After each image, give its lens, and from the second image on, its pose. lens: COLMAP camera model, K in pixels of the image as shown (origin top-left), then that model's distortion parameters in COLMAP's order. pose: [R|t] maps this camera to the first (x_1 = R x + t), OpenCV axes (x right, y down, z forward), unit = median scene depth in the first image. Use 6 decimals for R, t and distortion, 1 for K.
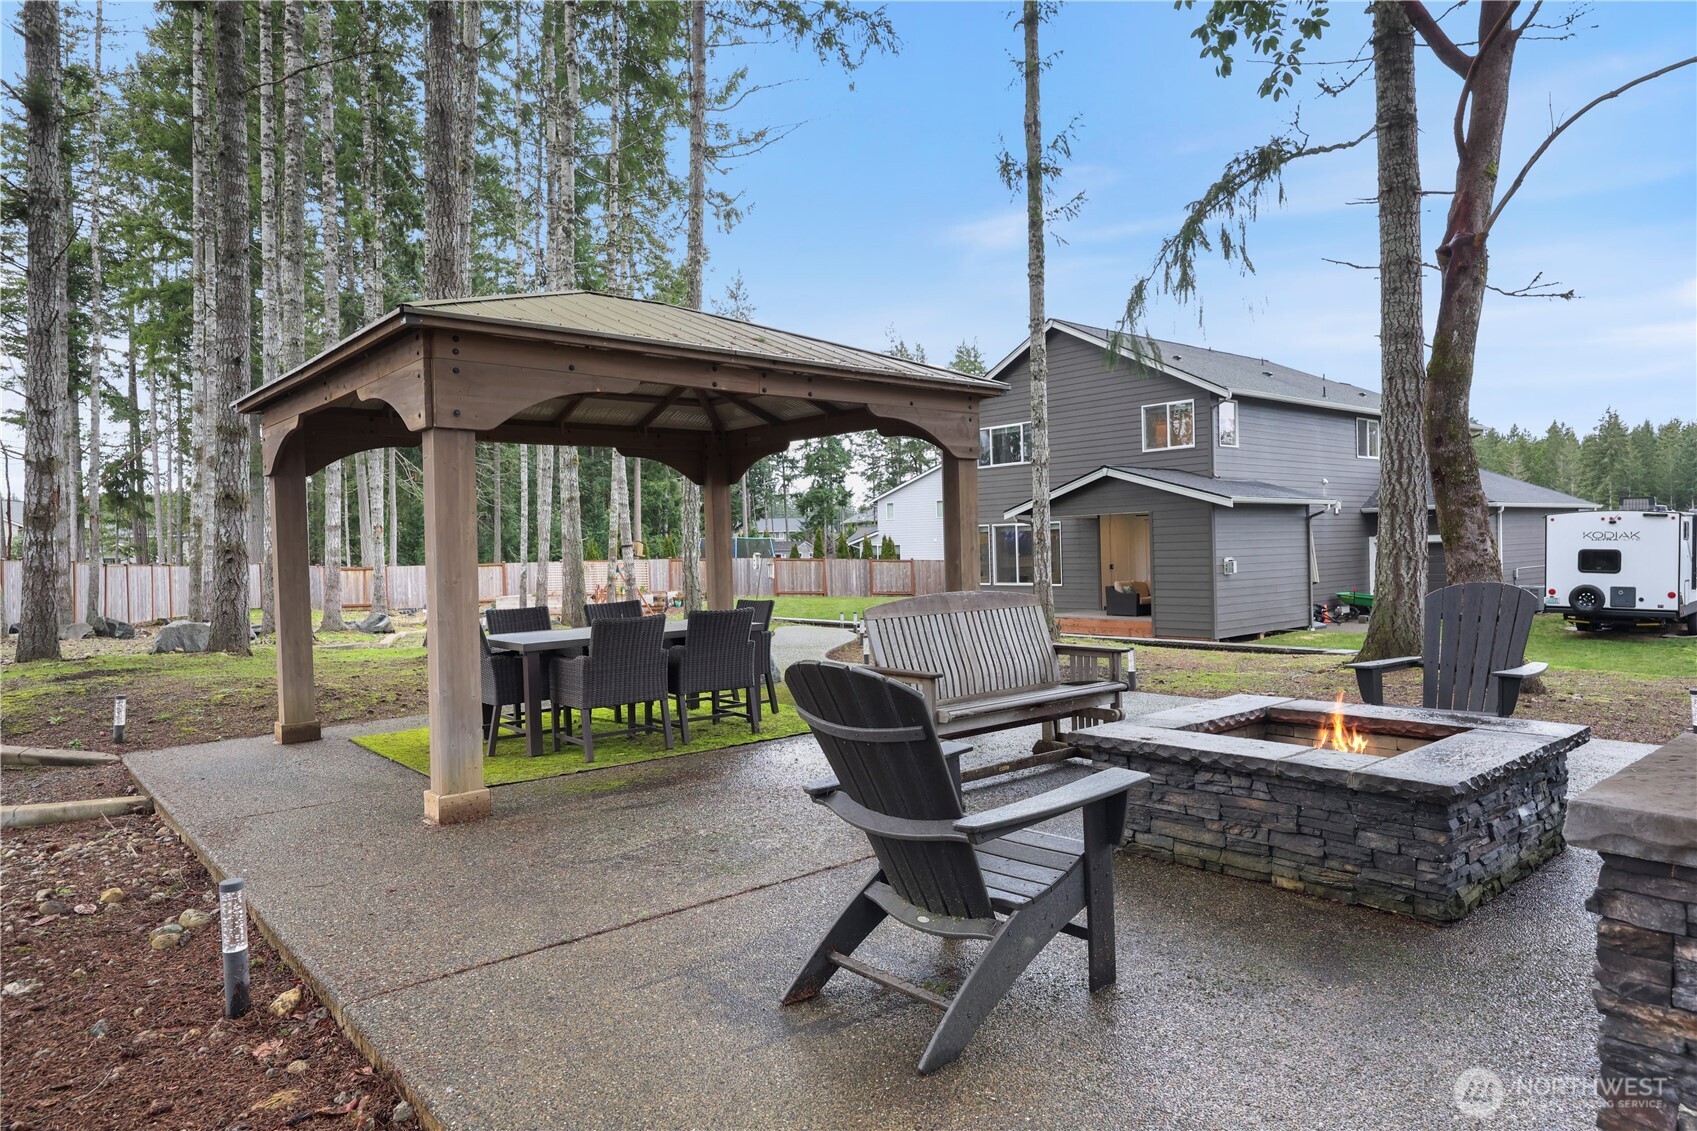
lens RADIAL K [[1065.7, 0, 851.0], [0, 1065.7, 556.6], [0, 0, 1]] dist [0.000888, 0.000095]
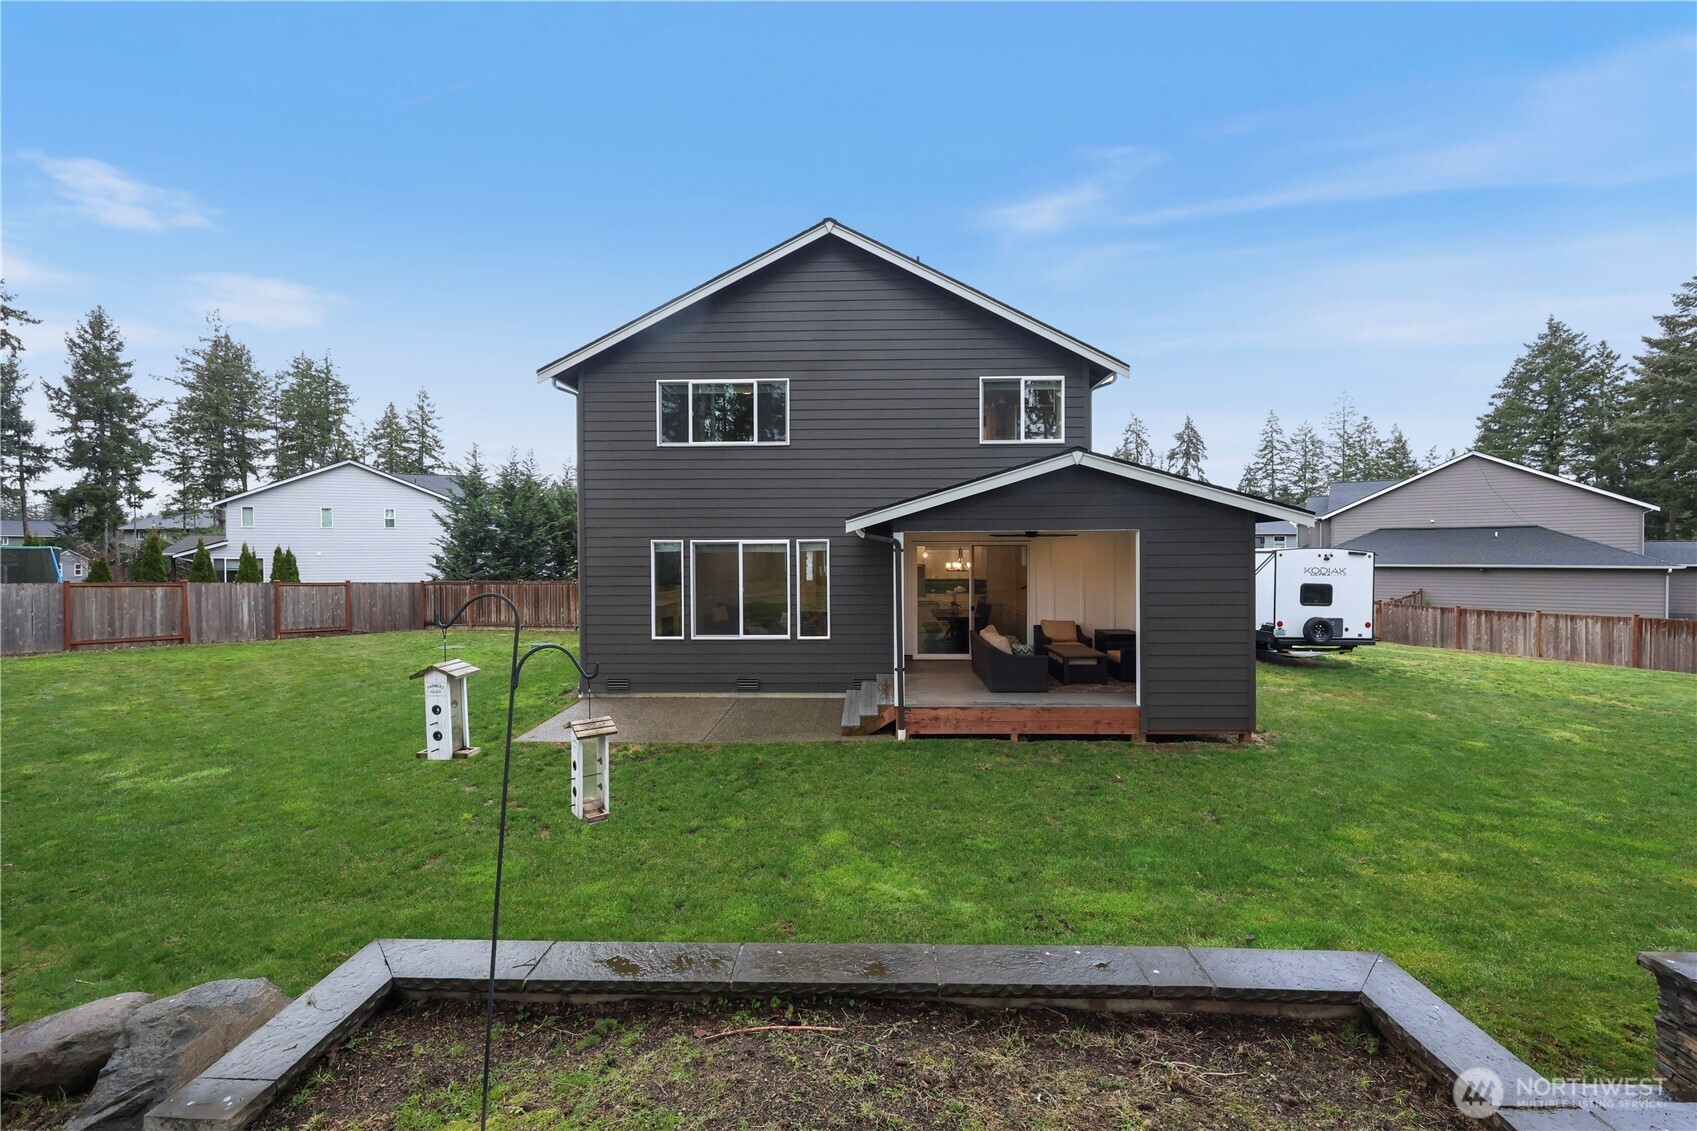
lens RADIAL K [[697.0, 0, 873.4], [0, 697.0, 566.3], [0, 0, 1]] dist [-0.002748, 0.000255]
pose [[0.667077, 0.006851, 0.744957, -0.029650], [-0.007031, 0.999971, -0.002900, -0.004712], [-0.744955, -0.003303, 0.667106, 0.212062]]
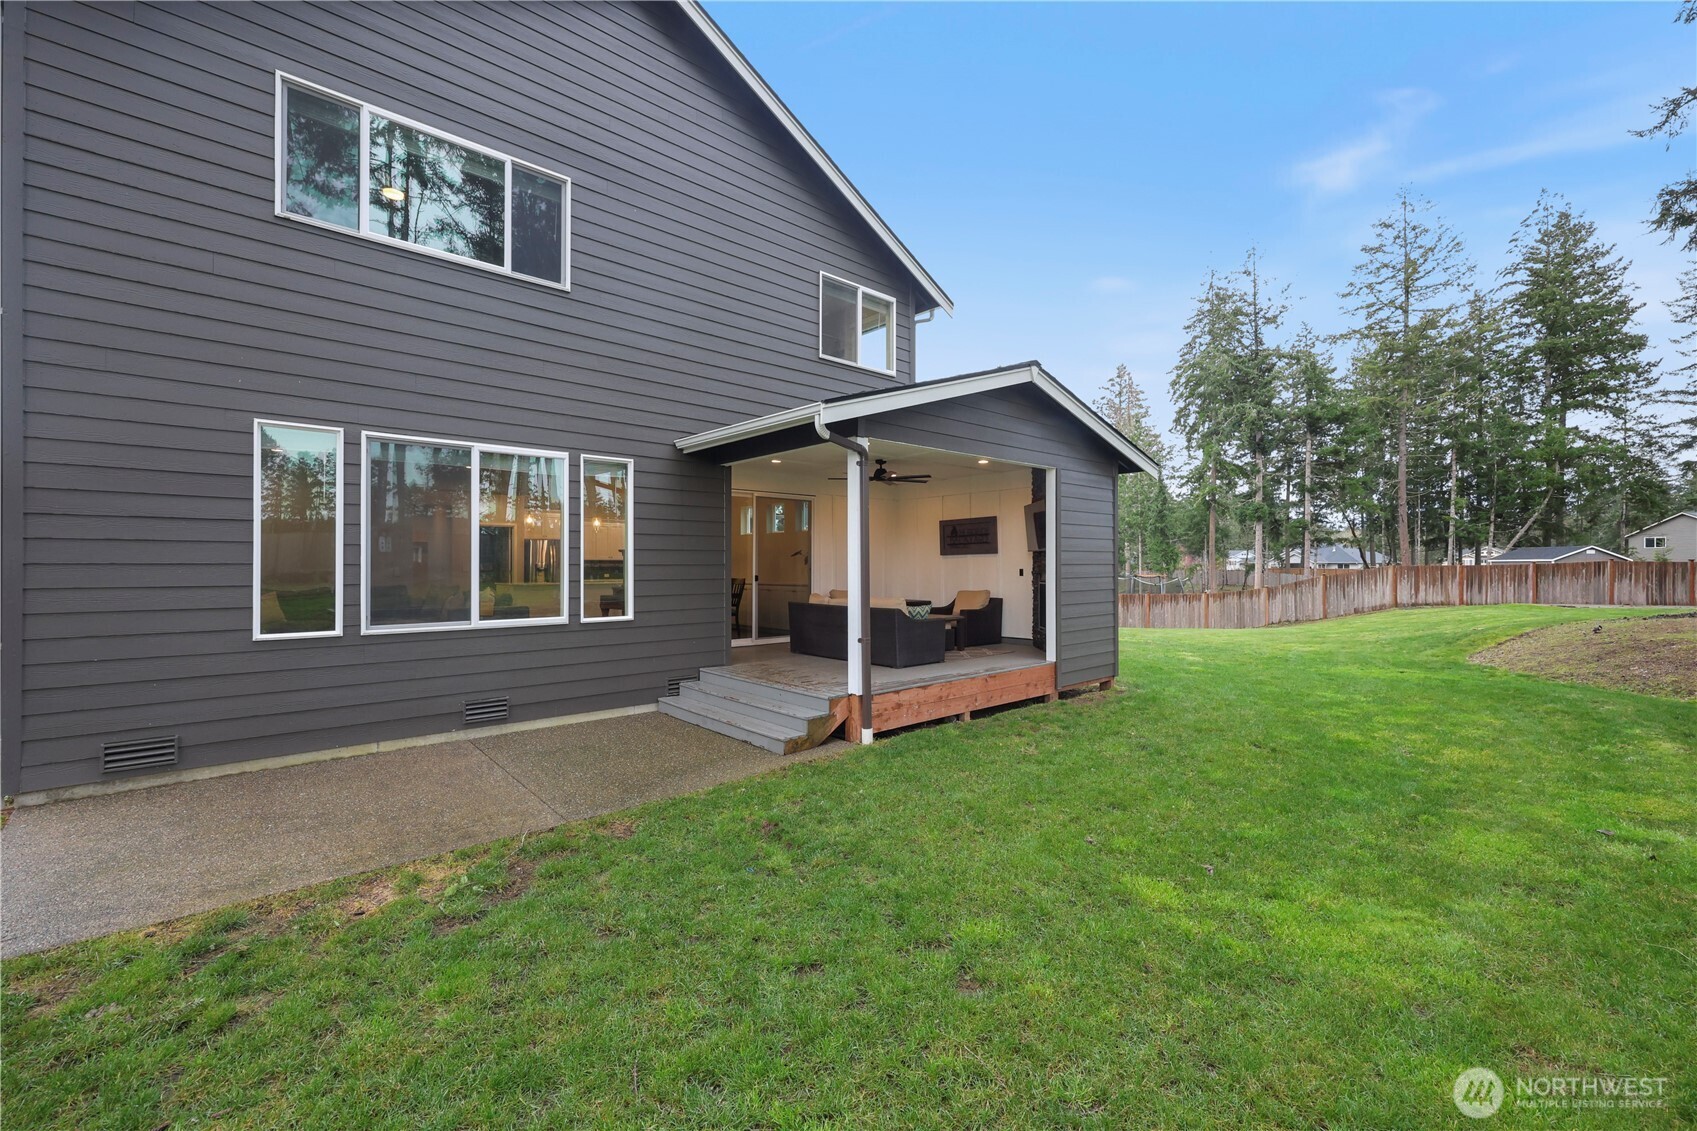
lens RADIAL K [[697.0, 0, 852.5], [0, 697.0, 567.2], [0, 0, 1]] dist [-0.002748, 0.000255]
pose [[-0.029782, 0.026330, 0.999210, -0.020013], [0.011779, 0.999593, -0.025989, 0.004660], [-0.999487, 0.010995, -0.030080, 0.280334]]
